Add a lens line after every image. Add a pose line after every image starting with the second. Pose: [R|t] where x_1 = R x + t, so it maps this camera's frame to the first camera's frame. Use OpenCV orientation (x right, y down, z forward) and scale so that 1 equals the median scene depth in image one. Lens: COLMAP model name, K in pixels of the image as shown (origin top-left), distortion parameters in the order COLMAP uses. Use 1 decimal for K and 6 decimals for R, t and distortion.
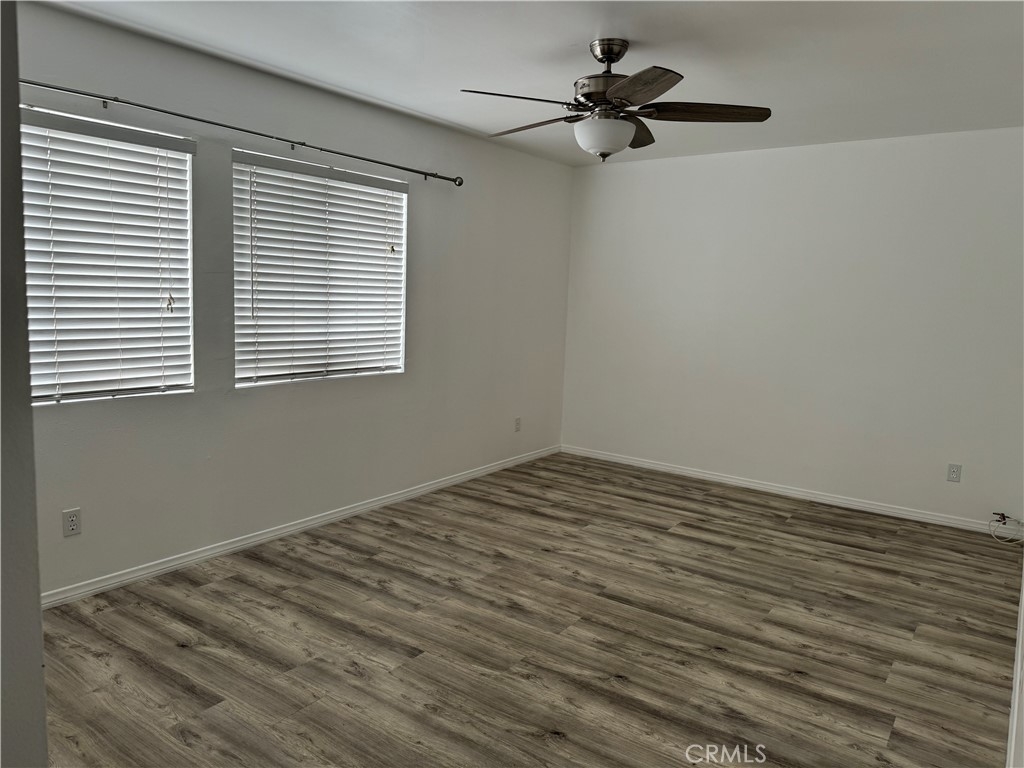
lens RADIAL K [[714.3, 0, 513.8], [0, 714.3, 377.3], [0, 0, 1]] dist [0.105838, -0.145384]
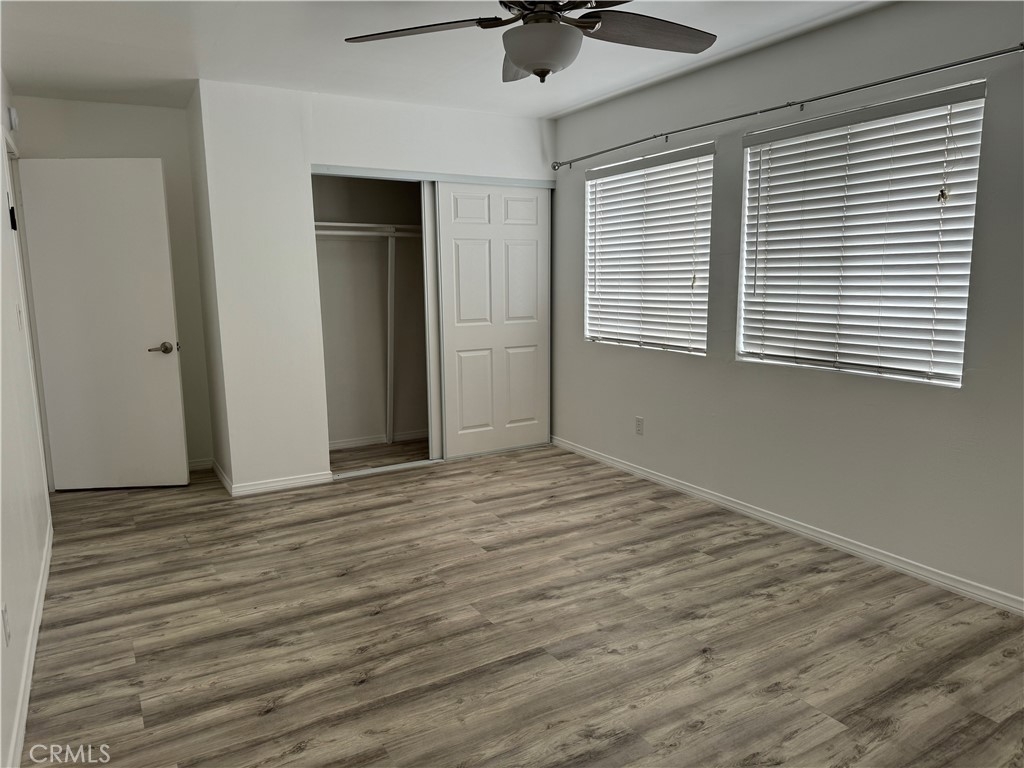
lens RADIAL K [[754.8, 0, 535.0], [0, 754.8, 385.9], [0, 0, 1]] dist [0.111170, -0.185063]
pose [[-0.410368, 0.105739, -0.905769, 0.865356], [-0.108346, 0.980566, 0.163558, -0.112257], [0.905461, 0.165255, -0.390936, 1.320344]]
